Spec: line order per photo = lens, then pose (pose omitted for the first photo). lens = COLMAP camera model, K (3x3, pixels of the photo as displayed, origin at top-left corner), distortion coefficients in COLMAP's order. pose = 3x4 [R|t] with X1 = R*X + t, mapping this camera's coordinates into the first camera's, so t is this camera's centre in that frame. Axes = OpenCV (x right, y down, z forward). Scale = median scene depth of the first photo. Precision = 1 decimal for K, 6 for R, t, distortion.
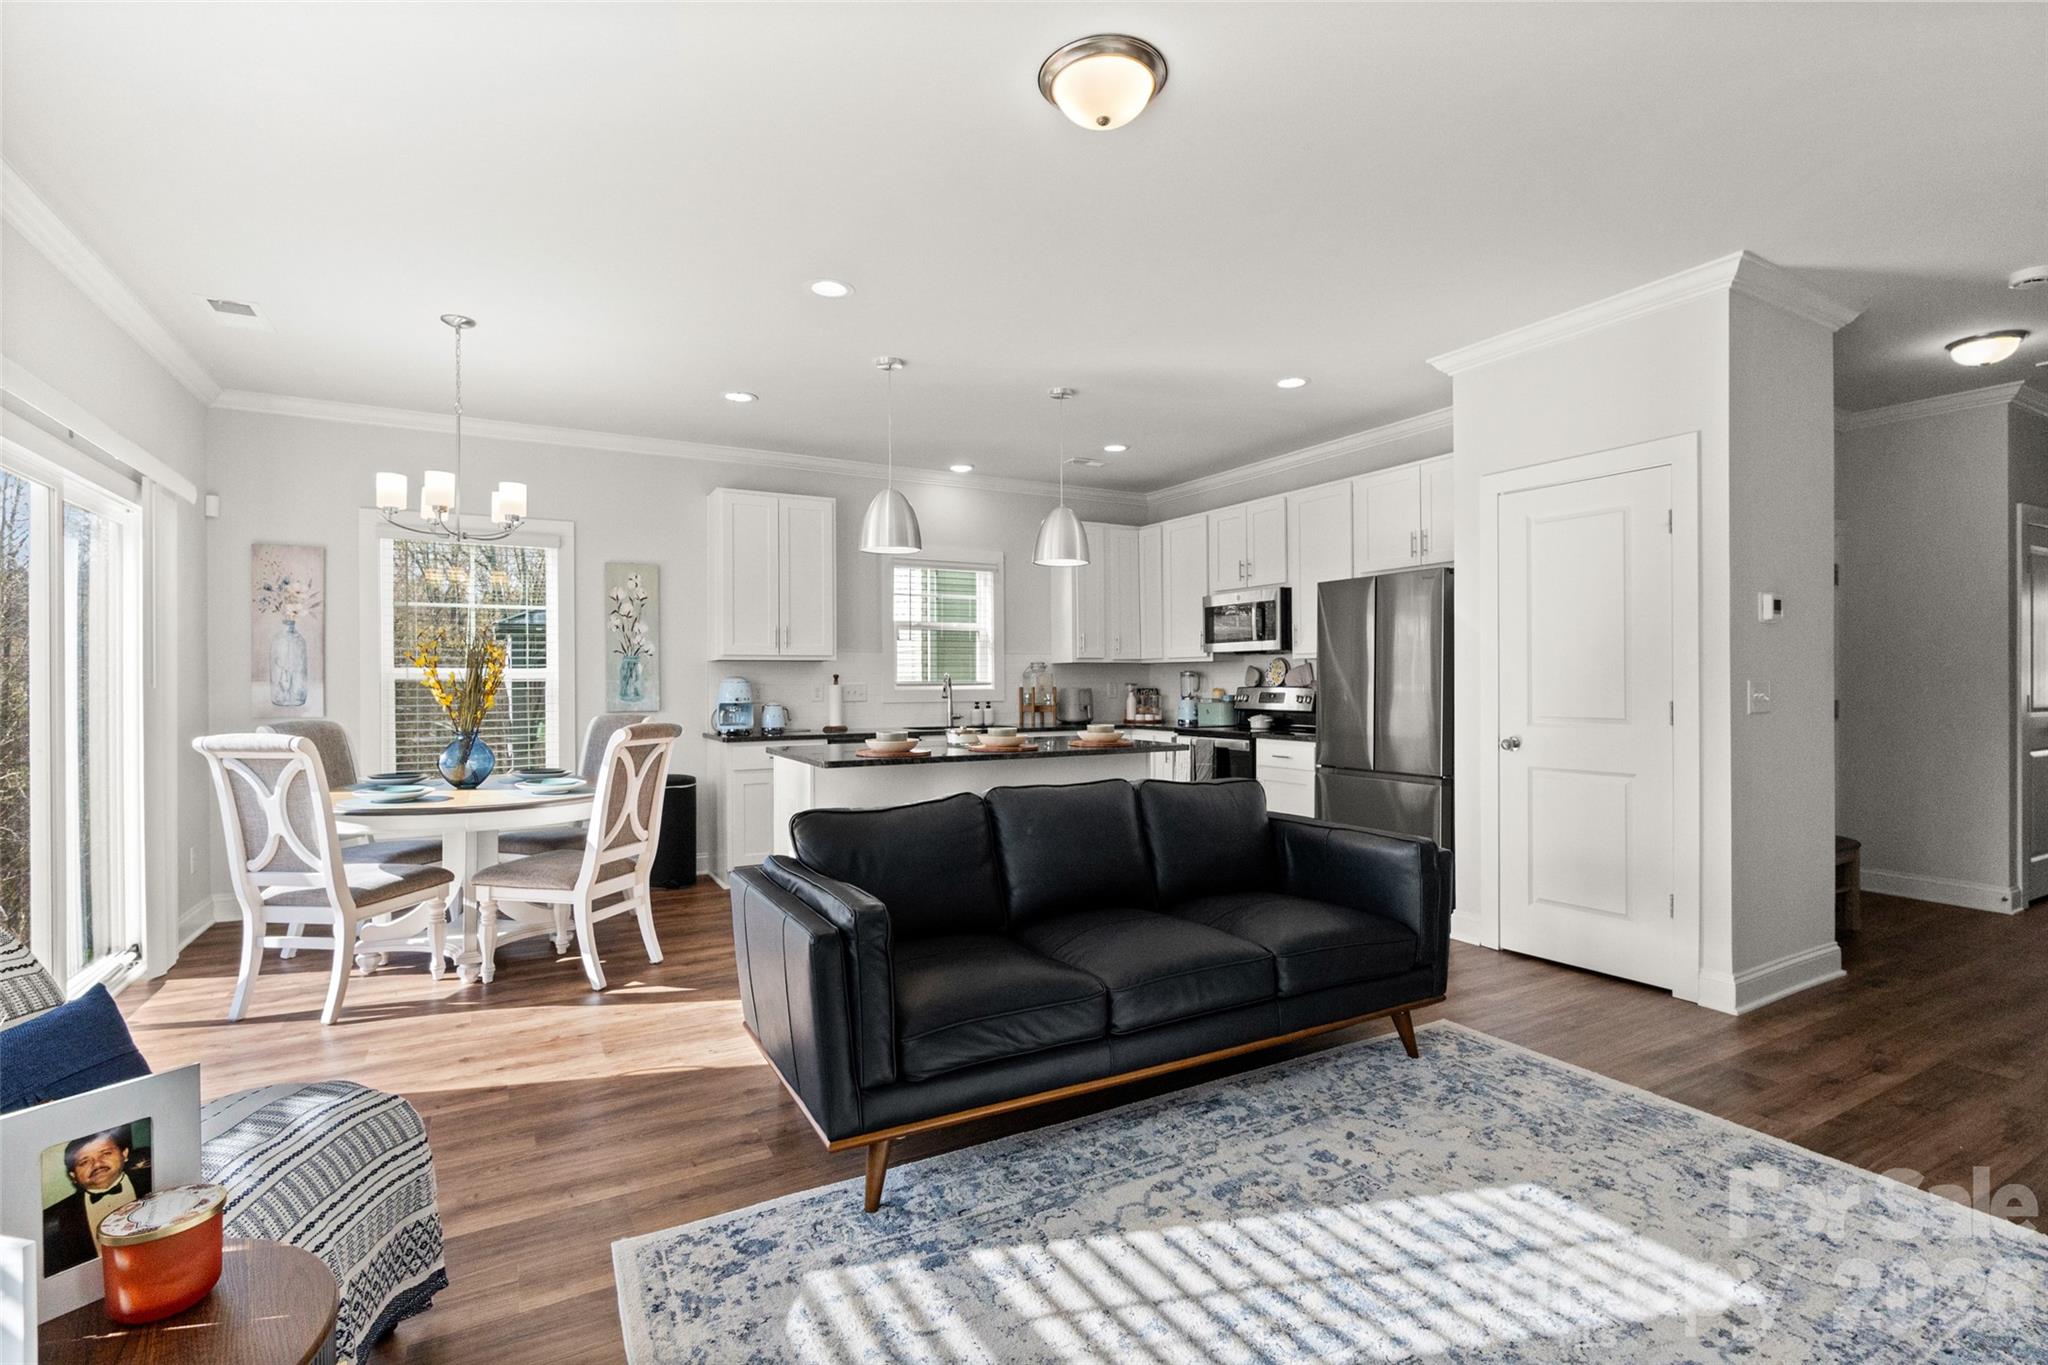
lens RADIAL K [[965.7, 0, 1011.8], [0, 965.7, 675.6], [0, 0, 1]] dist [-0.007080, -0.000796]
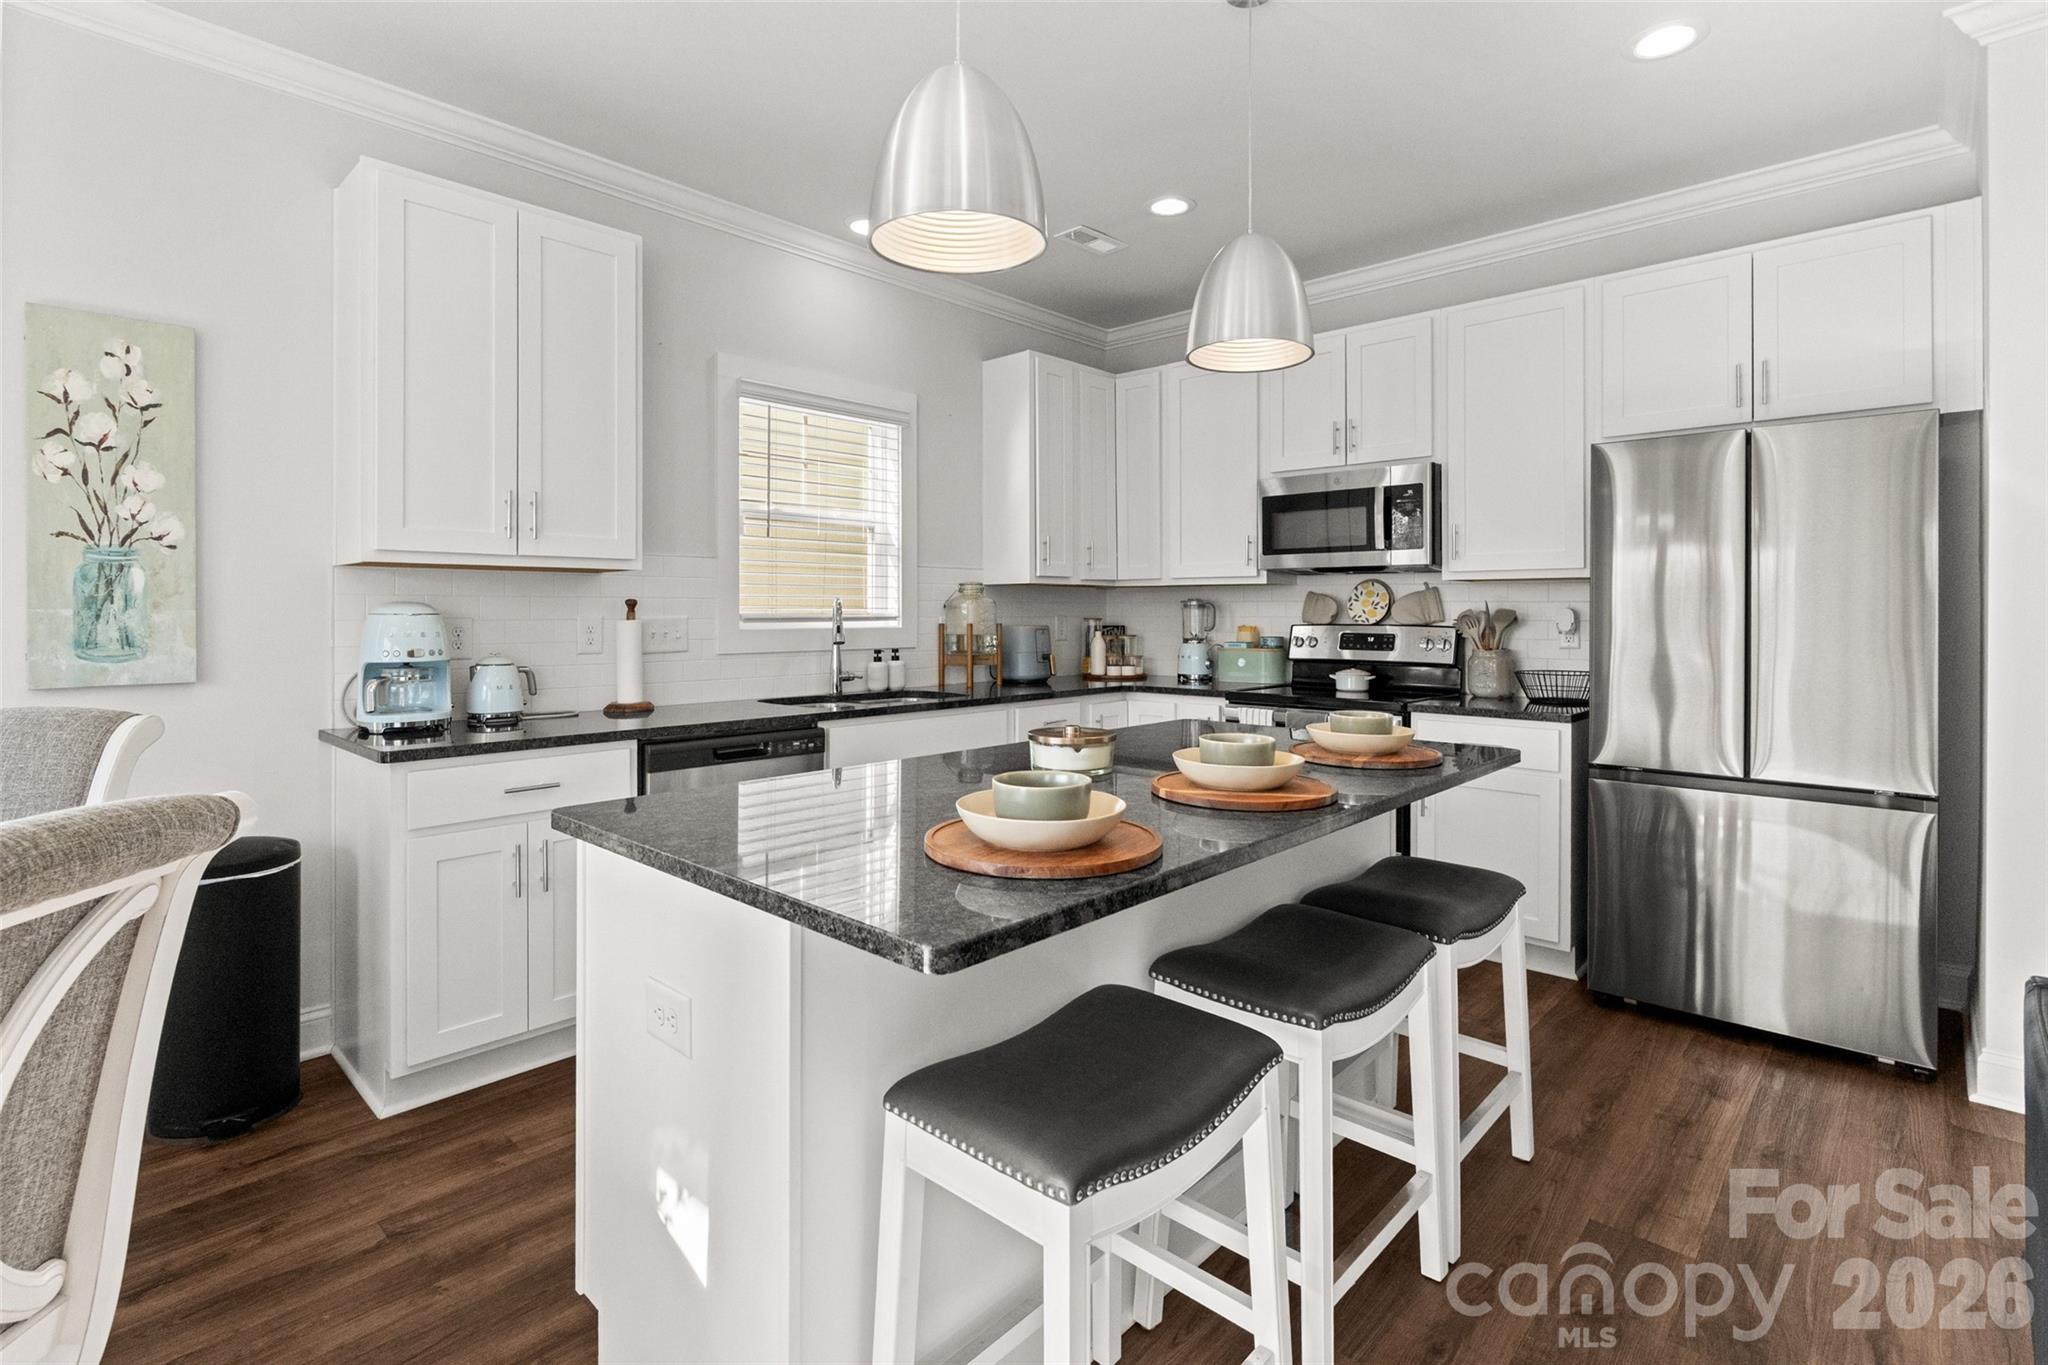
lens RADIAL K [[965.7, 0, 1011.6], [0, 965.7, 606.6], [0, 0, 1]] dist [-0.007080, -0.000796]
pose [[0.950884, 0.006517, 0.309479, -0.163120], [-0.006877, 0.999976, 0.000073, 0.001435], [-0.309471, -0.002197, 0.950906, 0.507130]]
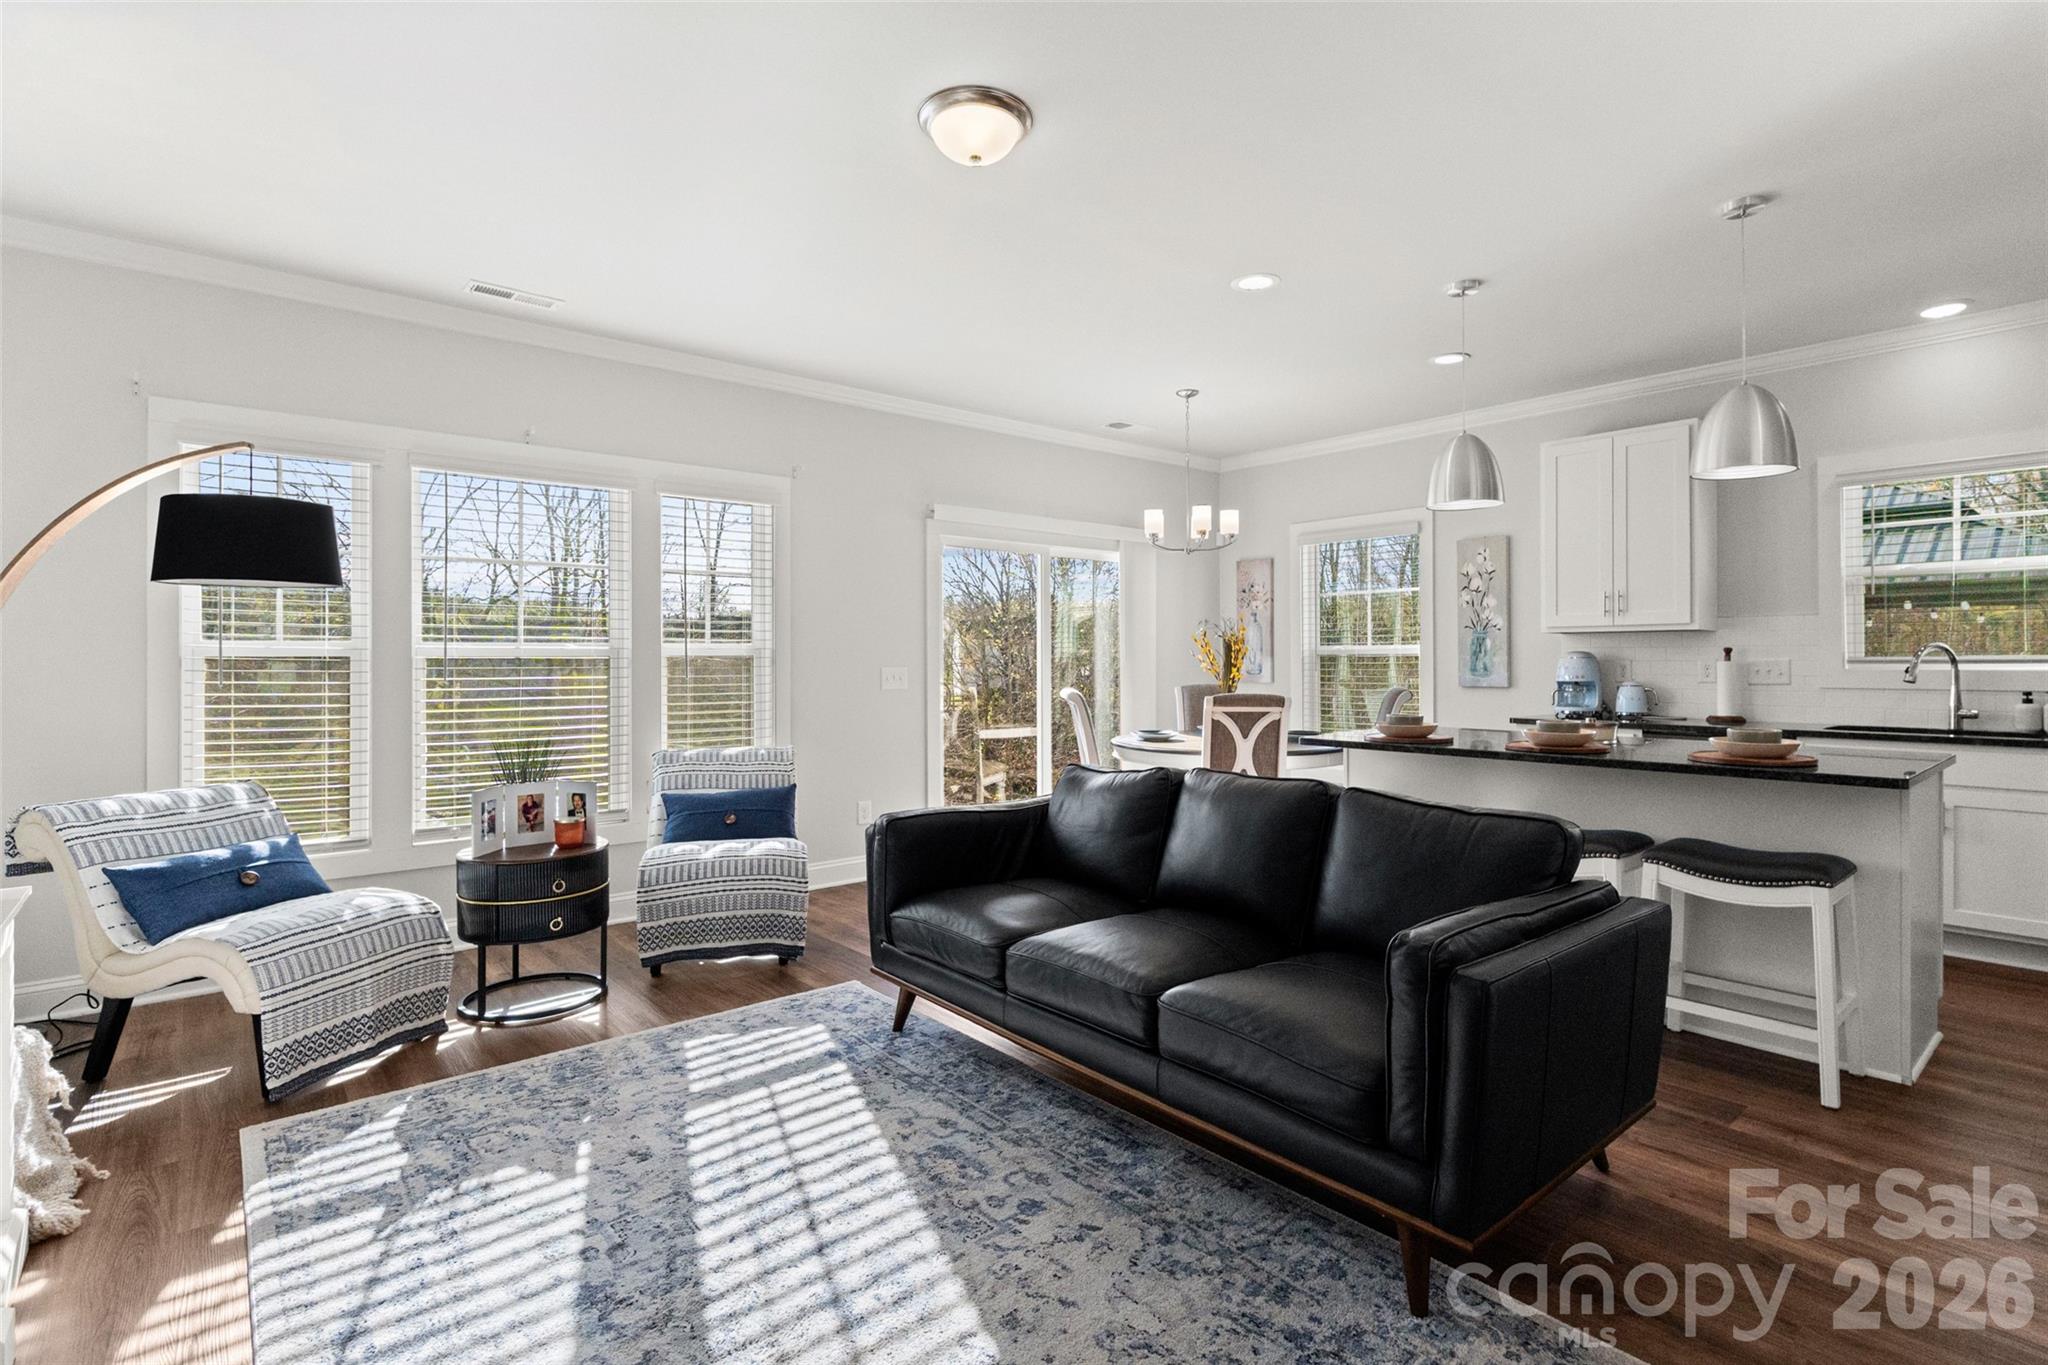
lens RADIAL K [[965.7, 0, 1029.7], [0, 965.7, 661.9], [0, 0, 1]] dist [-0.007080, -0.000796]
pose [[0.200827, 0.009437, -0.979581, 0.485299], [0.008786, 0.999896, 0.011434, -0.003597], [0.979587, -0.010903, 0.200724, 0.340037]]
